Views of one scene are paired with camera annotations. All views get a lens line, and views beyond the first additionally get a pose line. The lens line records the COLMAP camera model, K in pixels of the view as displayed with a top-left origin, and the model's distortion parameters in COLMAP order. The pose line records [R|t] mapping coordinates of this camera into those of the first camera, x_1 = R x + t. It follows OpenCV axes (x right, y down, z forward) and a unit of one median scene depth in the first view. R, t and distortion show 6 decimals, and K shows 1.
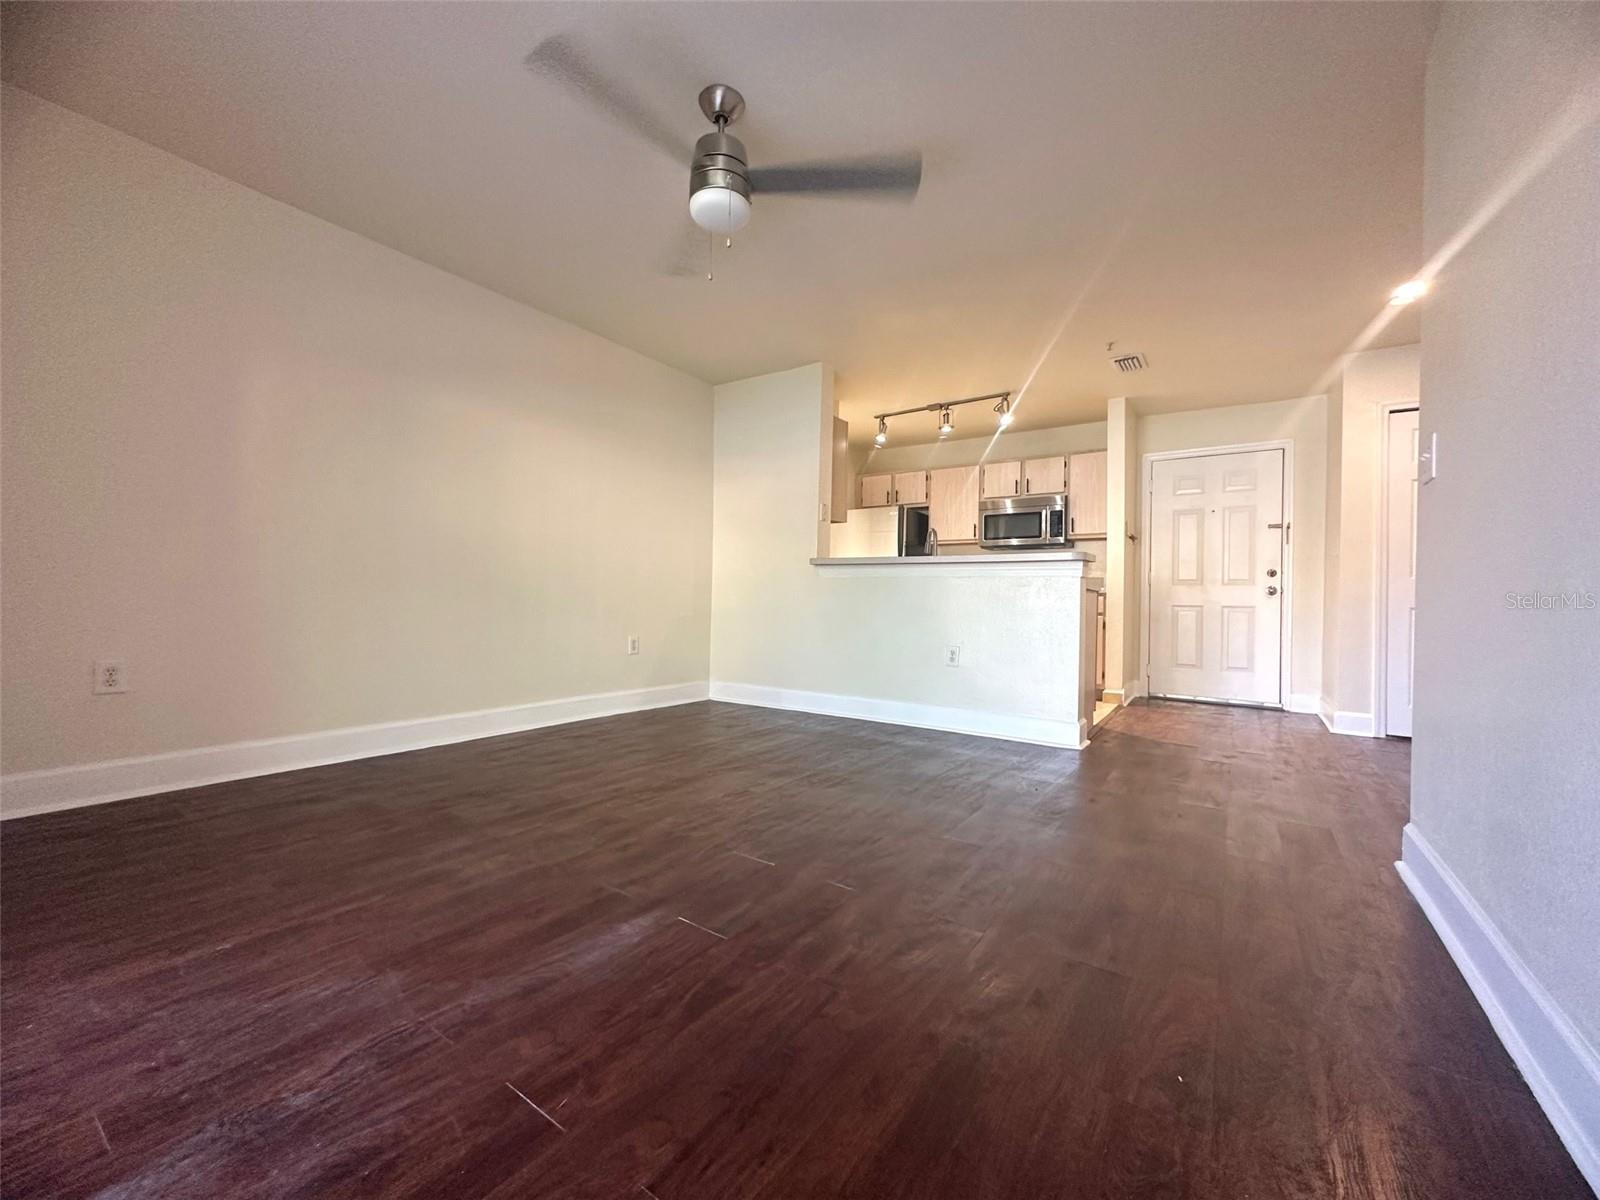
lens RADIAL K [[633.1, 0, 796.9], [0, 633.1, 595.0], [0, 0, 1]] dist [-0.011524, 0.000123]
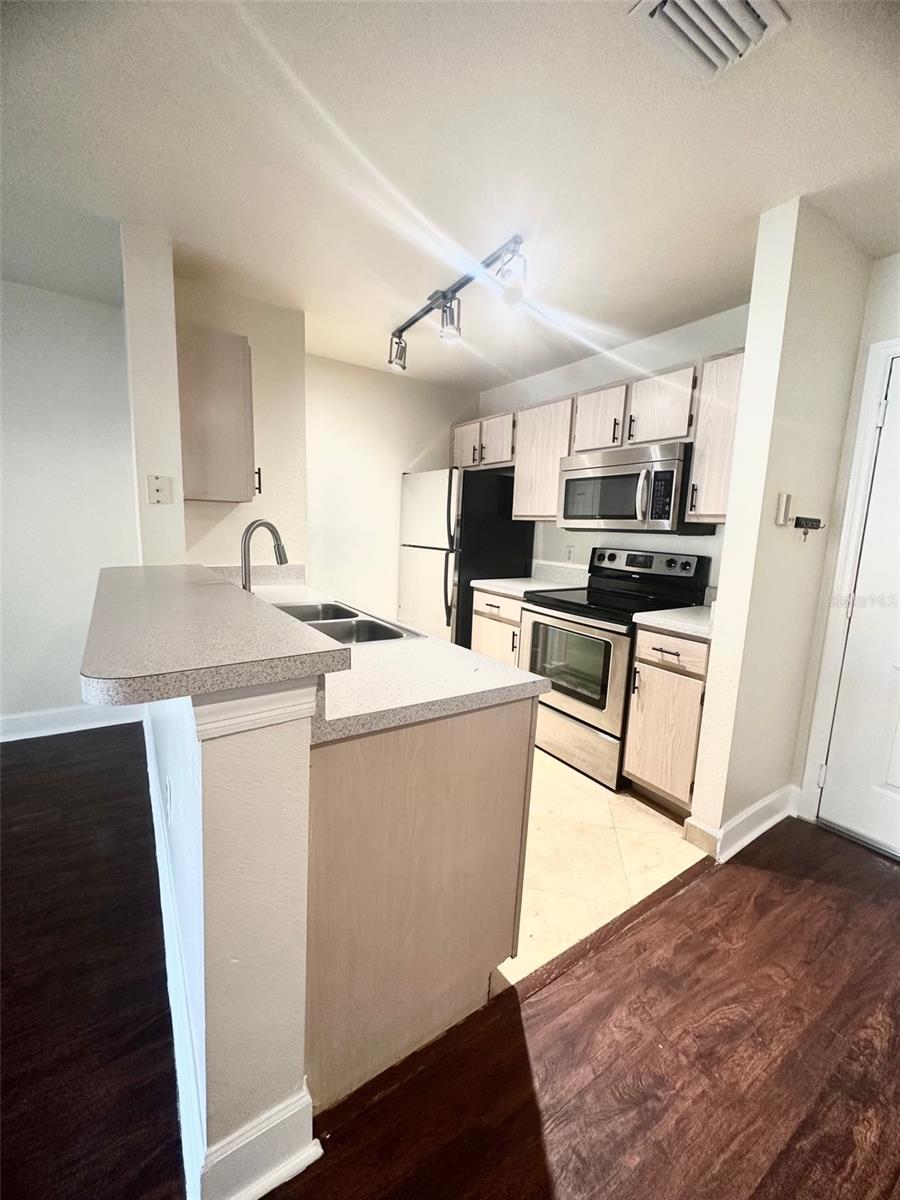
lens RADIAL K [[474.8, 0, 450.0], [0, 474.8, 600.0], [0, 0, 1]] dist [-0.011524, 0.000123]
pose [[0.929314, 0.075809, -0.361426, 0.435582], [-0.021981, 0.988322, 0.150783, -0.088677], [0.368636, -0.132180, 0.920128, 0.588309]]
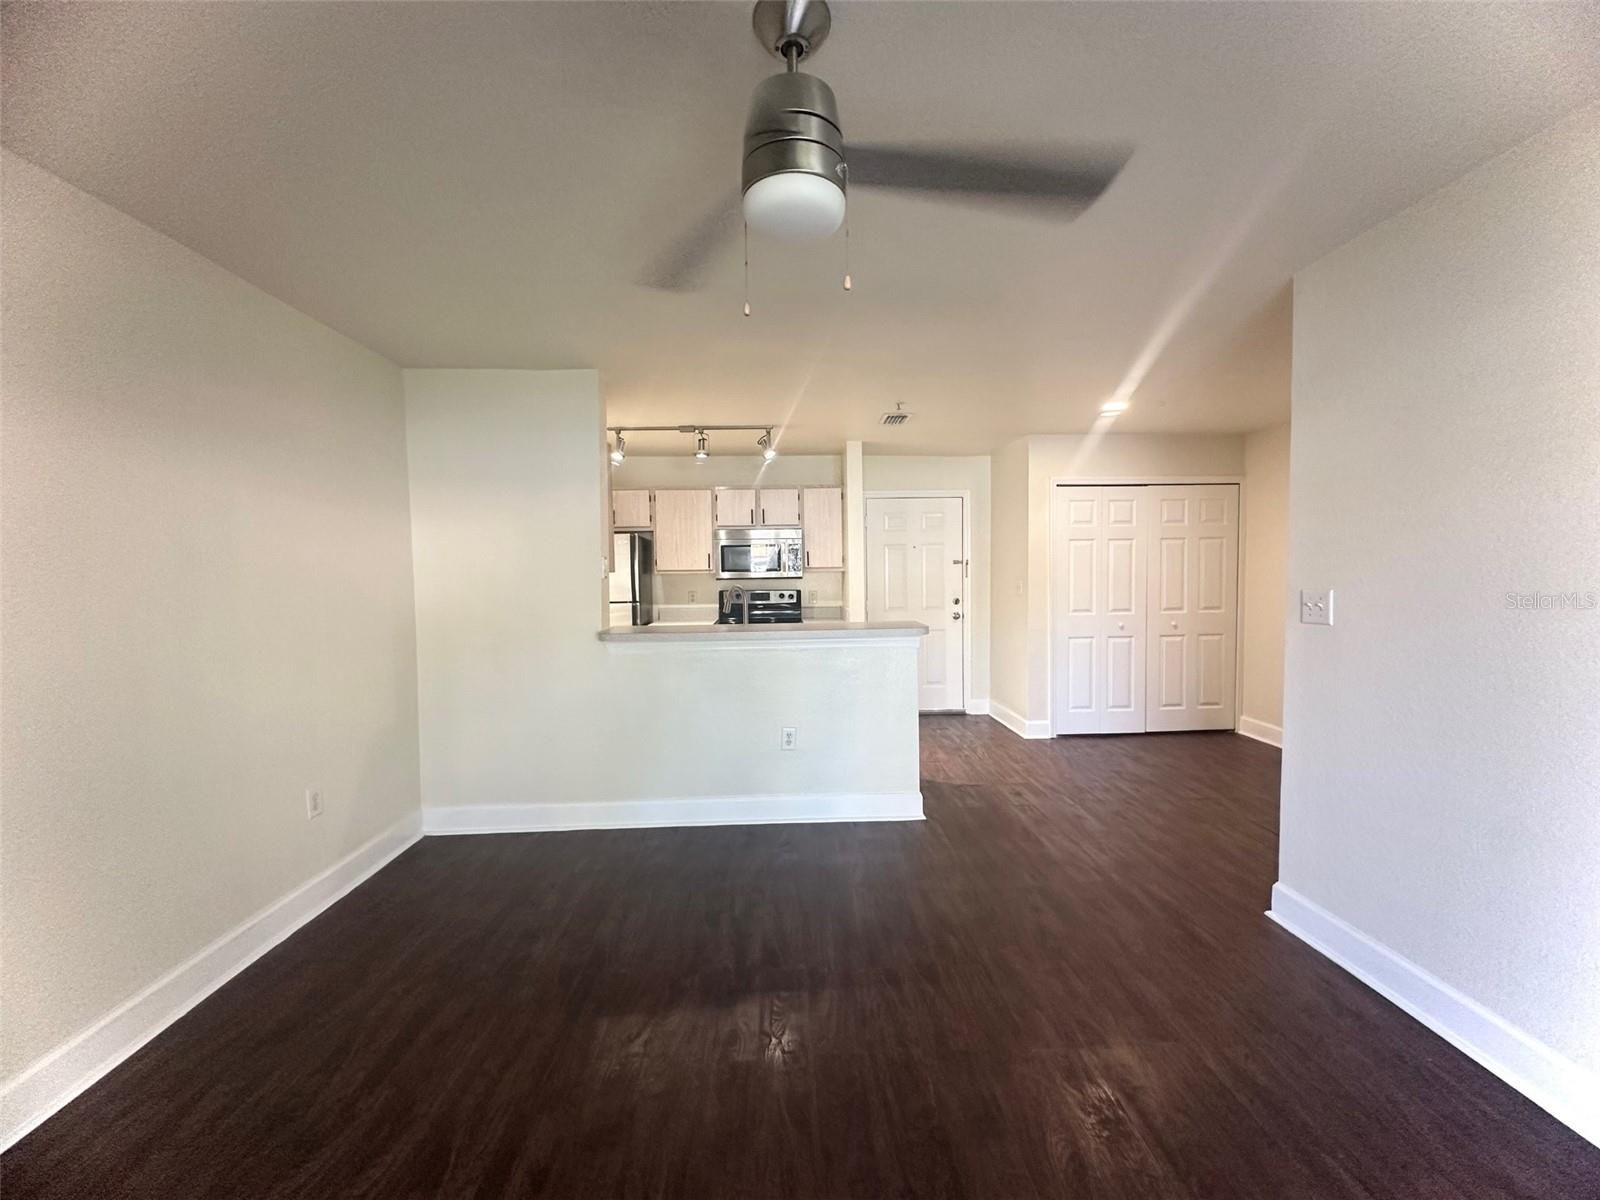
lens RADIAL K [[633.1, 0, 796.9], [0, 633.1, 595.0], [0, 0, 1]] dist [-0.011524, 0.000123]
pose [[0.798705, -0.052877, 0.599395, -0.207908], [0.024433, 0.998160, 0.055497, -0.120700], [-0.601227, -0.029680, 0.798527, 0.220899]]
